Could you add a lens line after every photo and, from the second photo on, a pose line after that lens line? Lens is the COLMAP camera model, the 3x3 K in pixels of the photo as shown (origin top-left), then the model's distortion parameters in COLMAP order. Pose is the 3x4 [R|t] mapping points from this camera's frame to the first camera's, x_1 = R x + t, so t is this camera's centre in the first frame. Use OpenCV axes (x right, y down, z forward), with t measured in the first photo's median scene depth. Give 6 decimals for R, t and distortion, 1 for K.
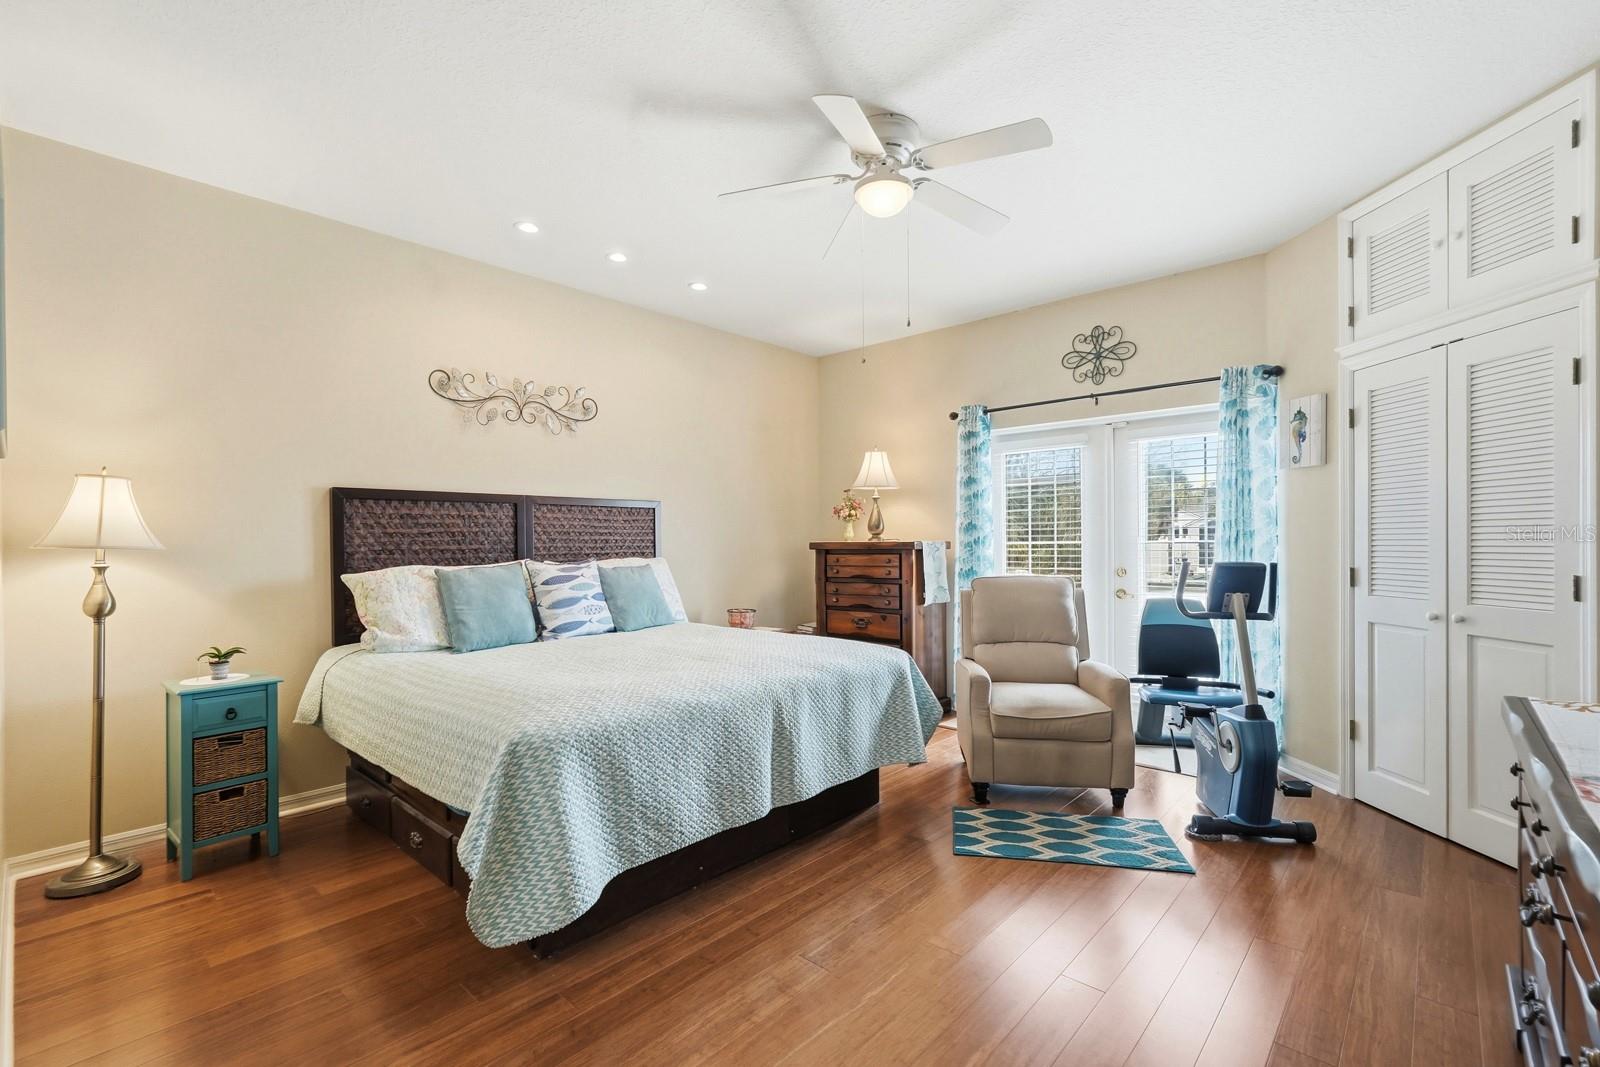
lens RADIAL K [[707.6, 0, 795.6], [0, 707.6, 526.9], [0, 0, 1]] dist [-0.011173, 0.002299]
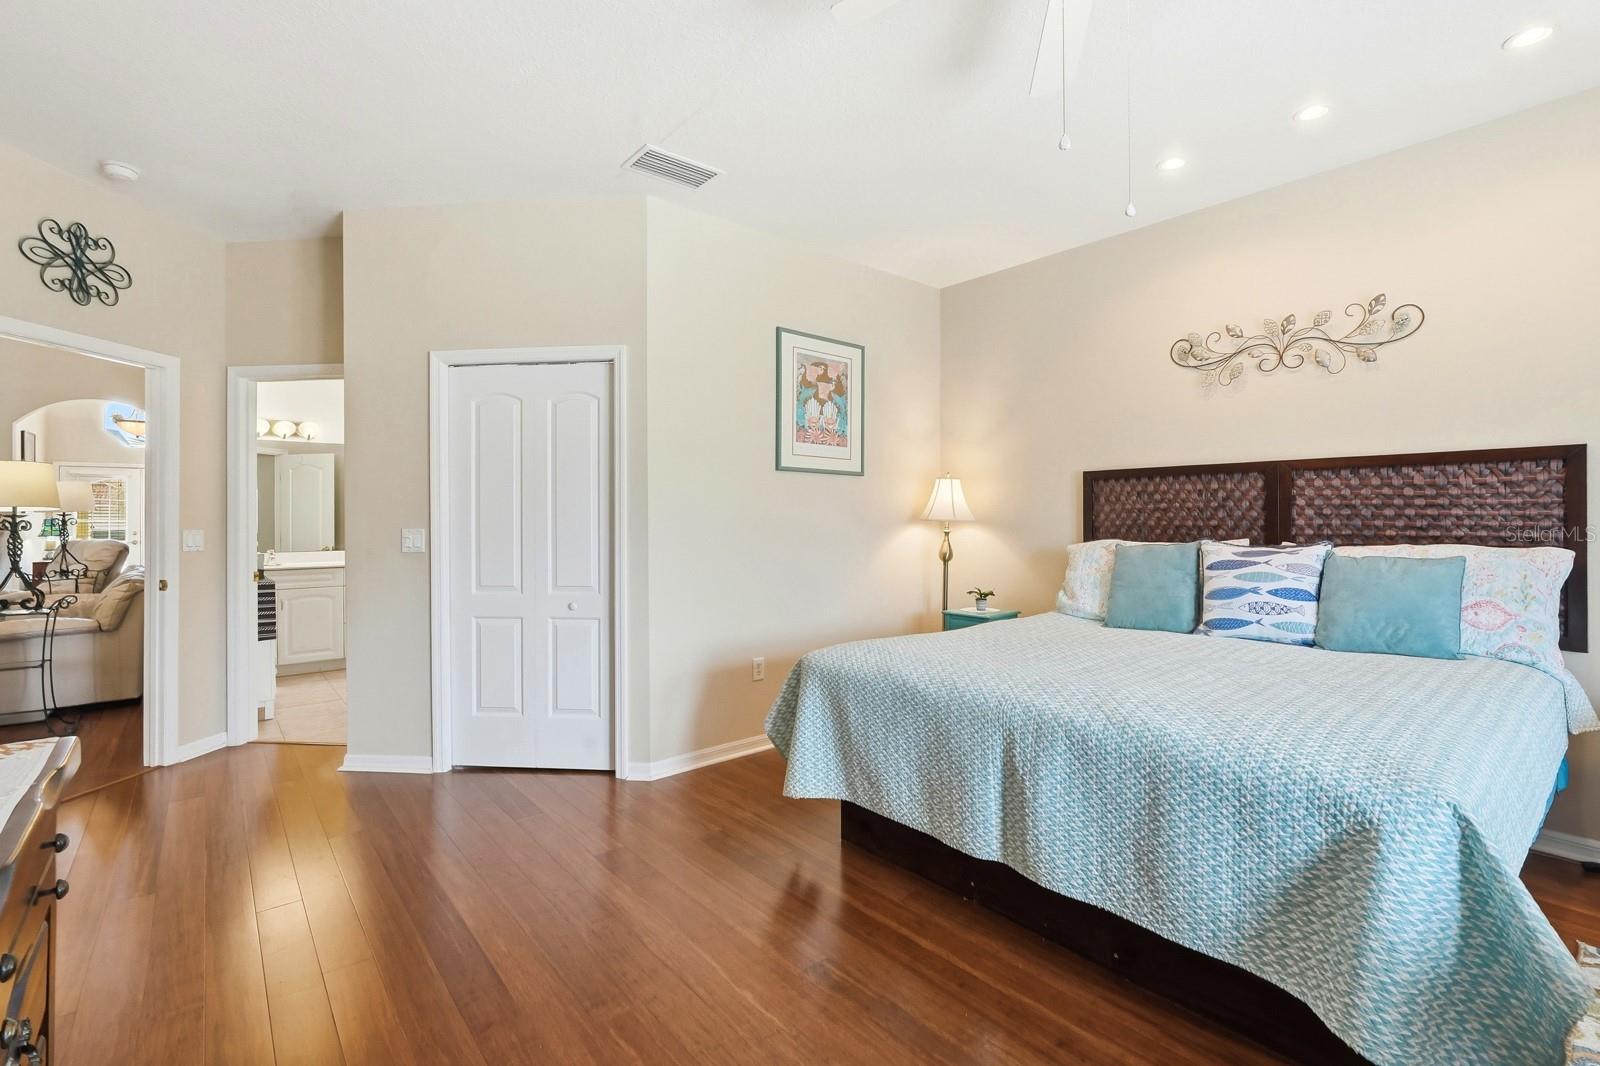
lens RADIAL K [[707.6, 0, 807.0], [0, 707.6, 528.2], [0, 0, 1]] dist [-0.011173, 0.002299]
pose [[-0.099552, 0.021656, -0.994797, 0.538654], [0.022543, 0.999556, 0.019504, 0.005586], [0.994777, -0.020484, -0.099996, 0.616414]]
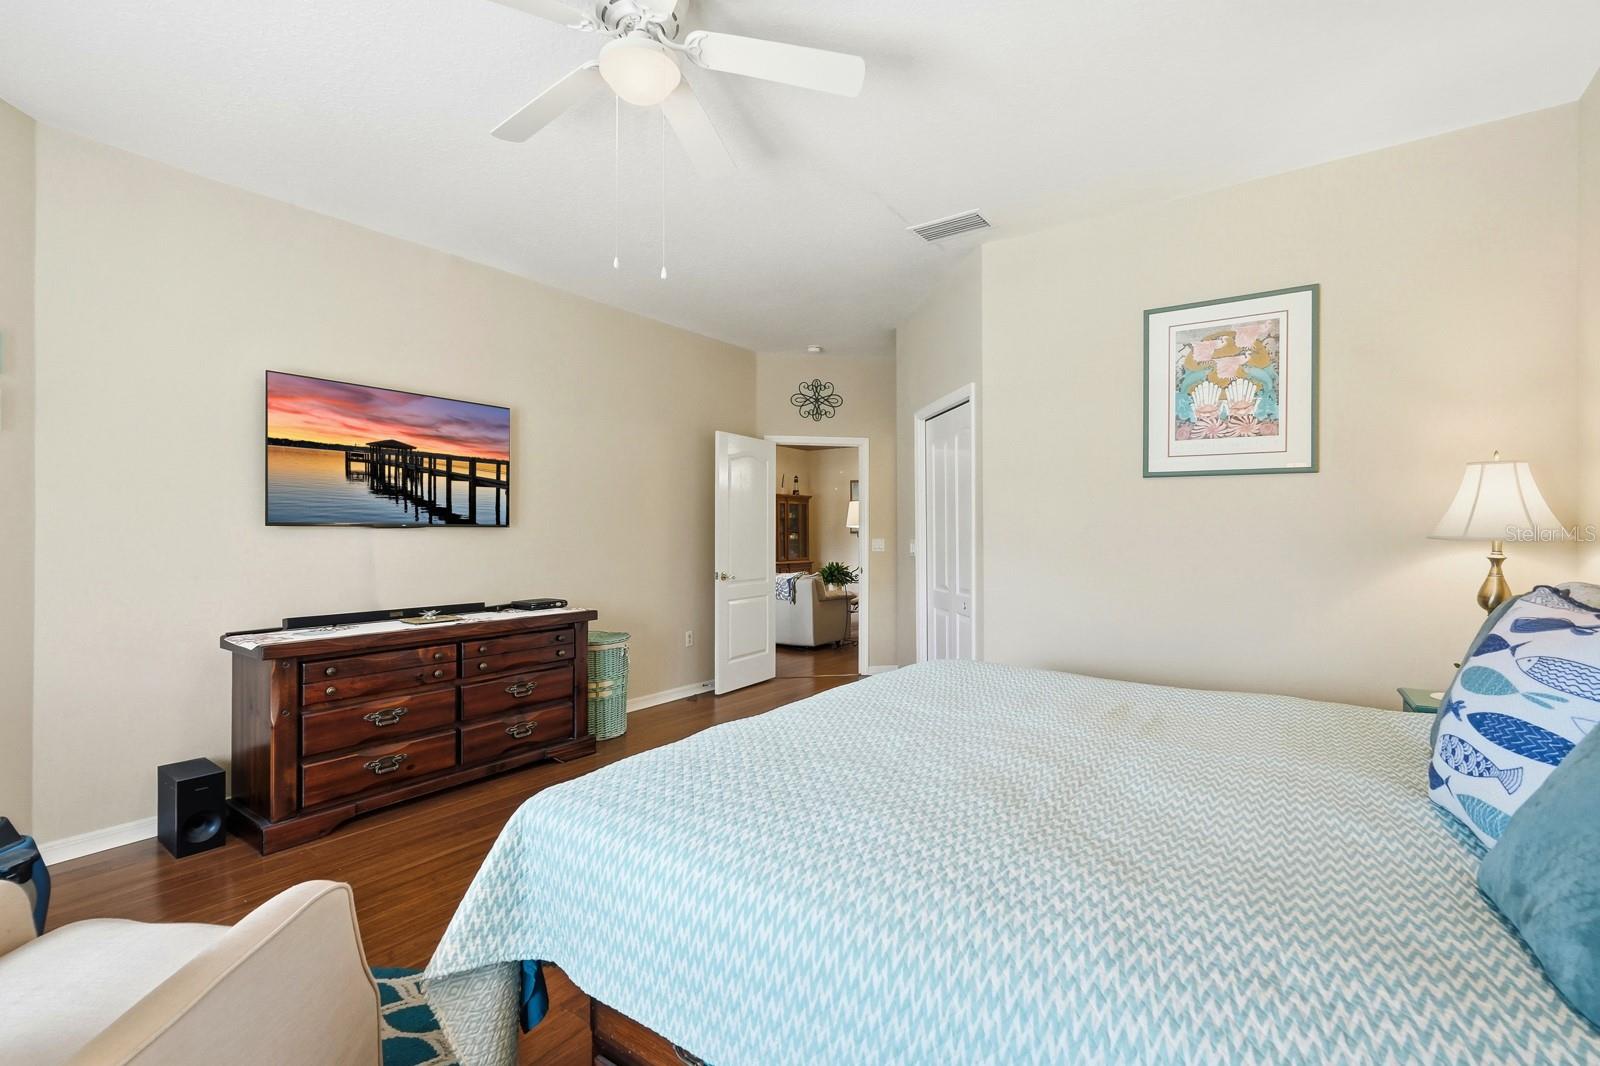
lens RADIAL K [[707.6, 0, 799.5], [0, 707.6, 535.6], [0, 0, 1]] dist [-0.011173, 0.002299]
pose [[-0.986854, 0.007263, -0.161448, 0.061324], [0.009802, 0.999840, -0.014937, 0.023227], [0.161314, -0.016323, -0.986768, 1.310399]]
